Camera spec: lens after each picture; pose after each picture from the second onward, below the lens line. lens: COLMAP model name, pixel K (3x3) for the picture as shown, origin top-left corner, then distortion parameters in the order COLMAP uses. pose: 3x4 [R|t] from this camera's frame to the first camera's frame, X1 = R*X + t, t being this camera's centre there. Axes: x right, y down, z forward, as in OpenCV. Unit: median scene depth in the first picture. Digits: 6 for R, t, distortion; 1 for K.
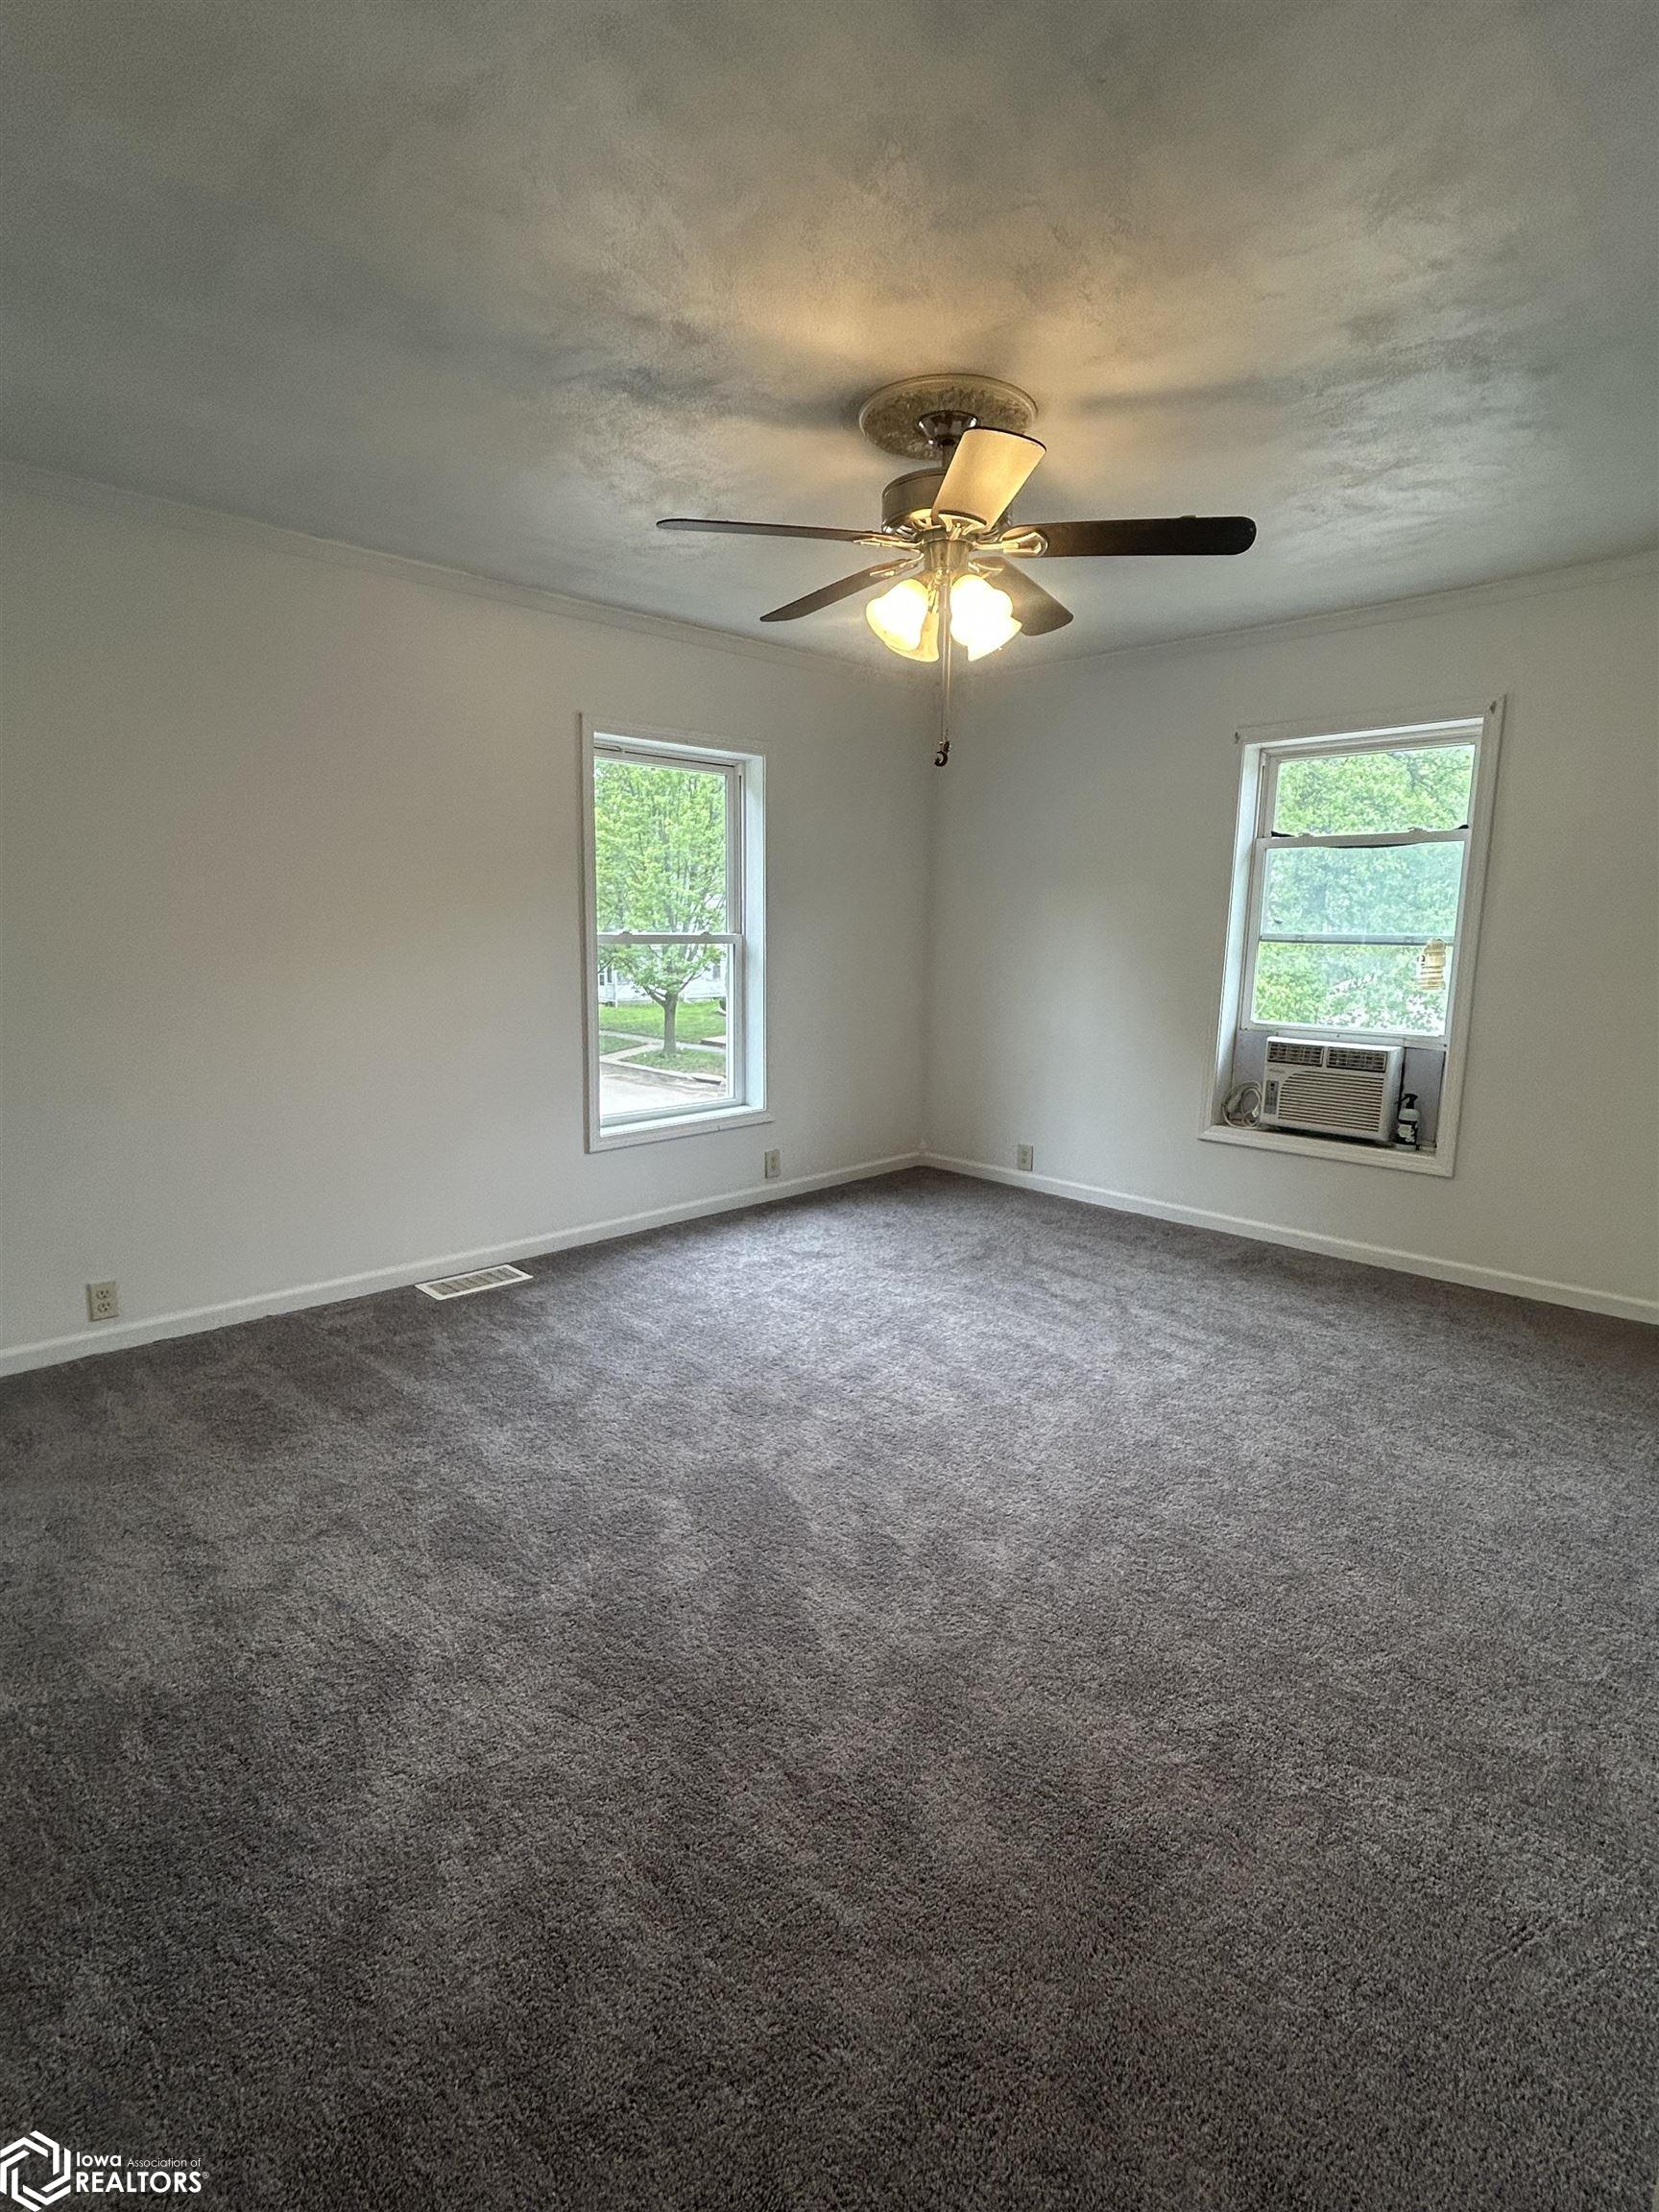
lens RADIAL K [[1078.8, 0, 835.8], [0, 1078.8, 1089.3], [0, 0, 1]] dist [-0.001233, 0.005412]
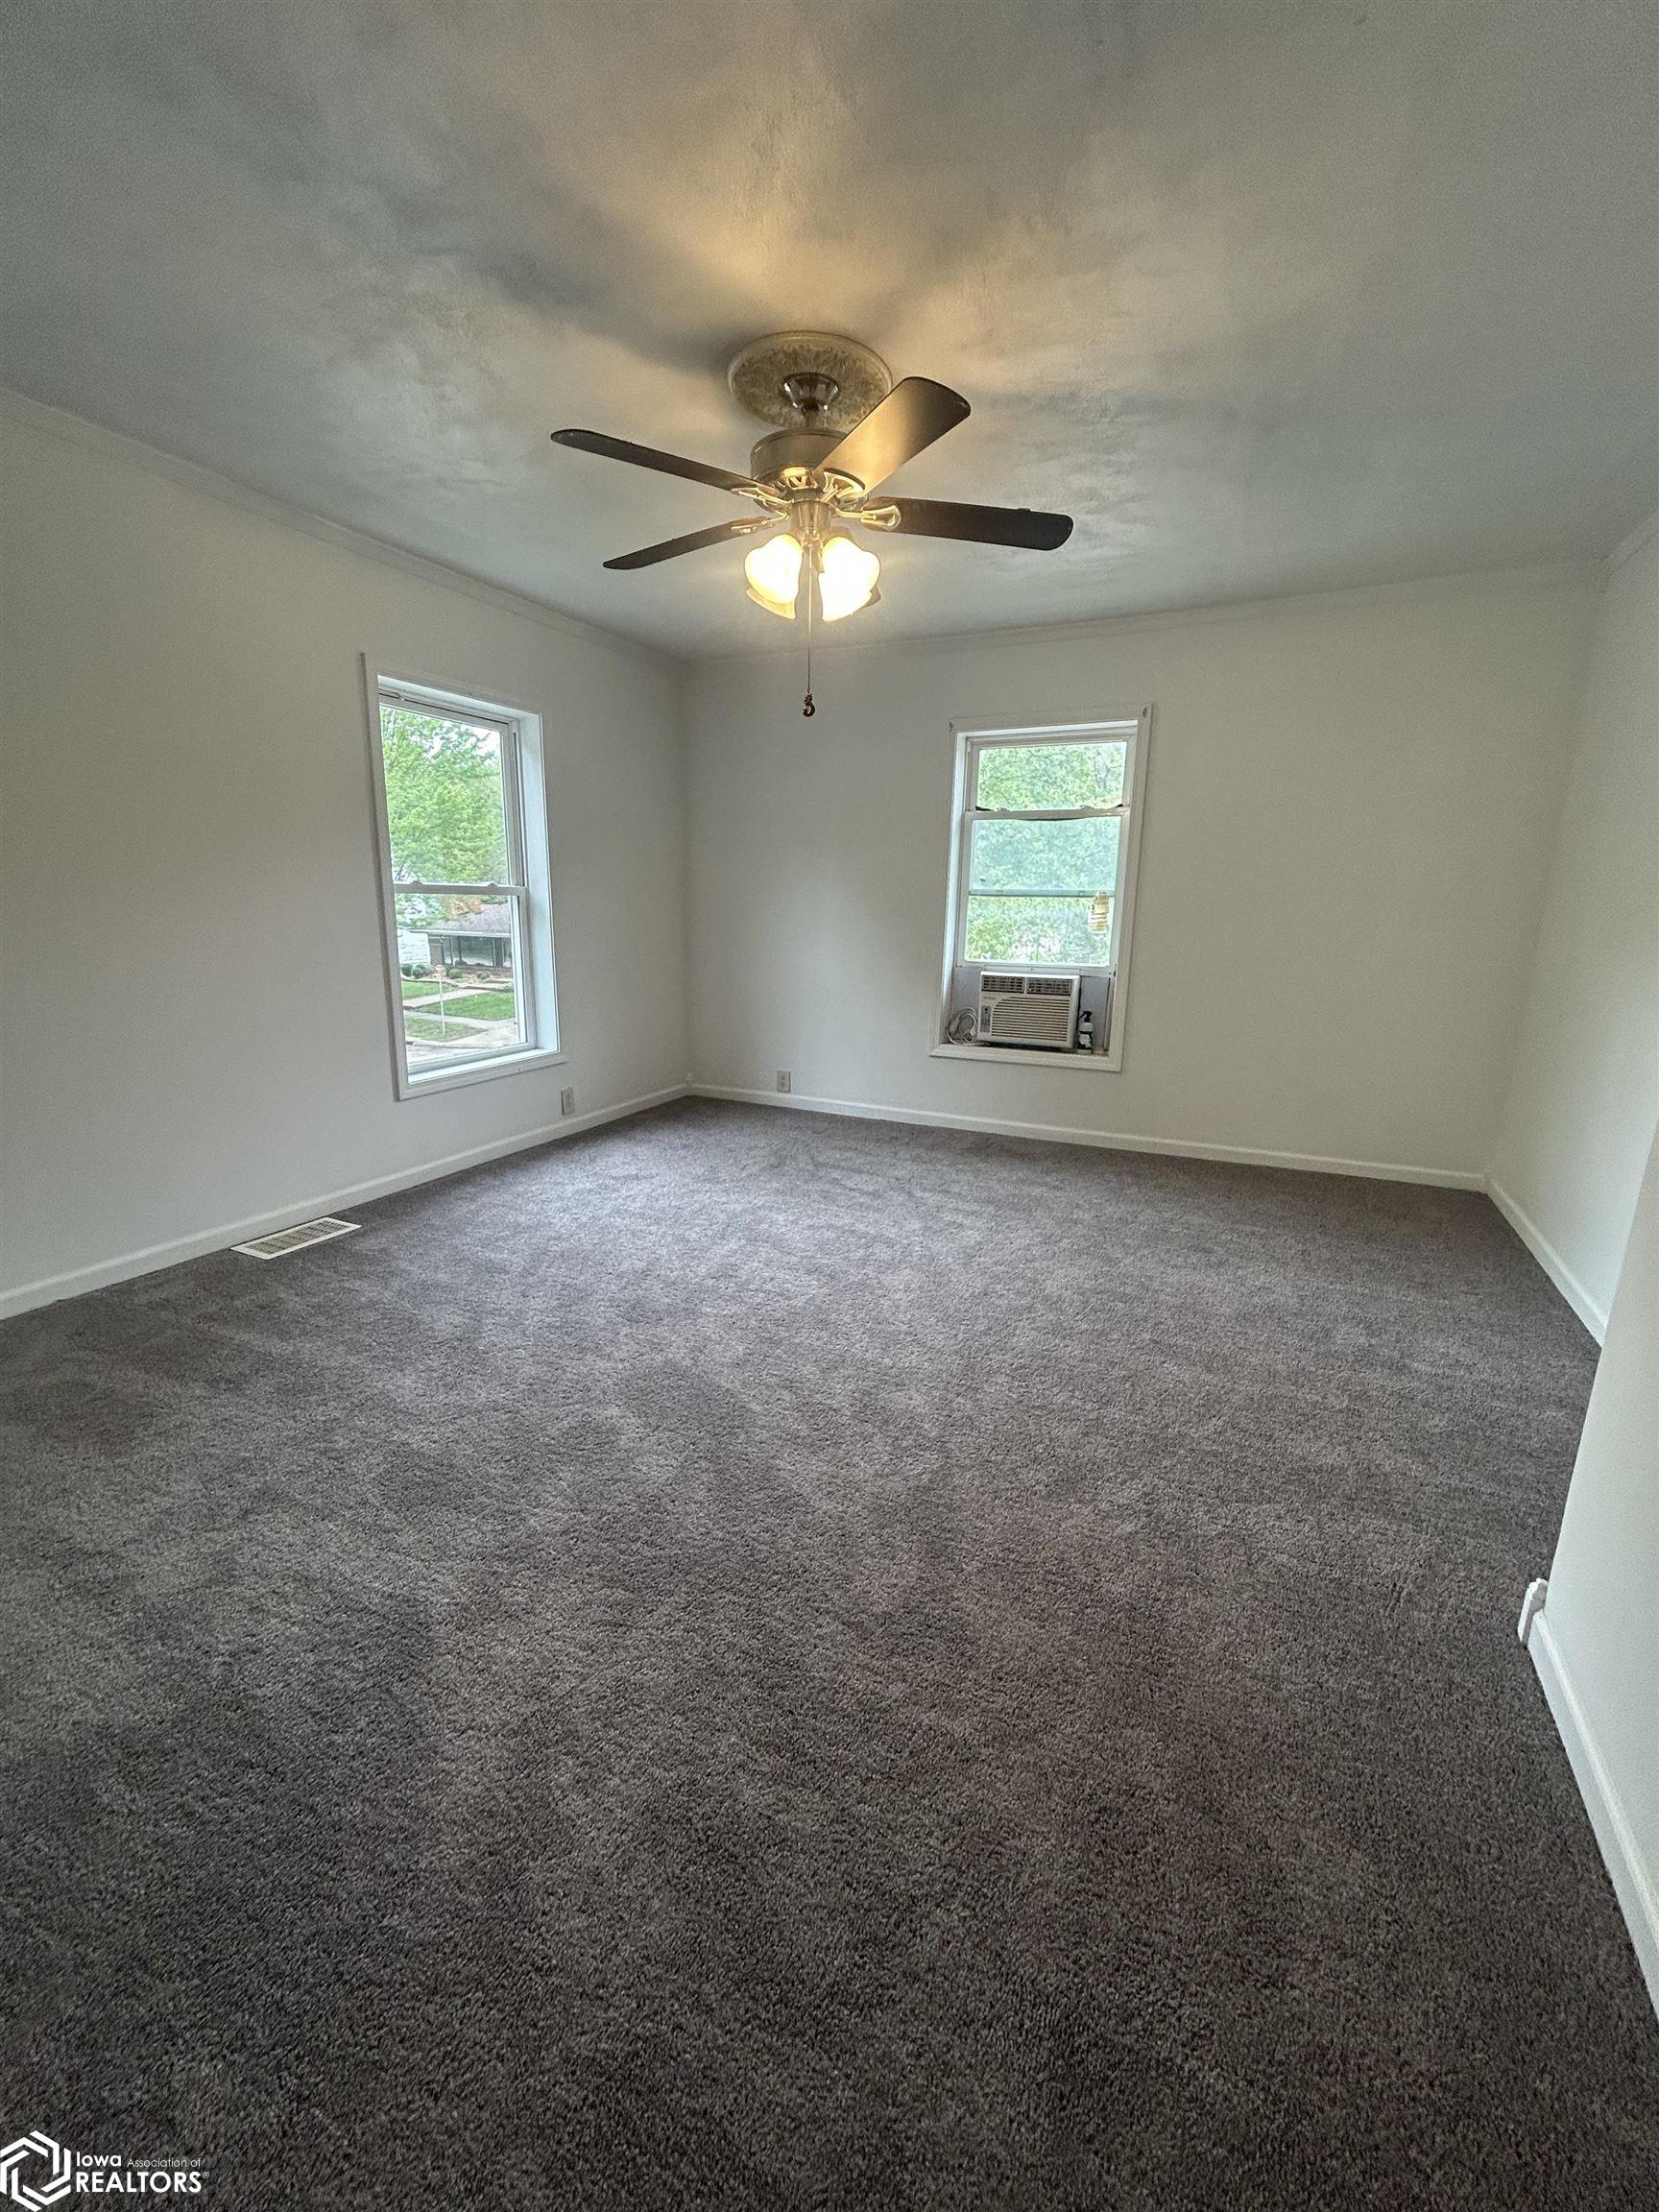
lens RADIAL K [[899.4, 0, 833.1], [0, 899.4, 1088.6], [0, 0, 1]] dist [0.007217, 0.000261]
pose [[0.939913, -0.066460, 0.334884, -0.142111], [0.047772, 0.996822, 0.063743, 0.014721], [-0.338056, -0.043915, 0.940101, 0.072001]]
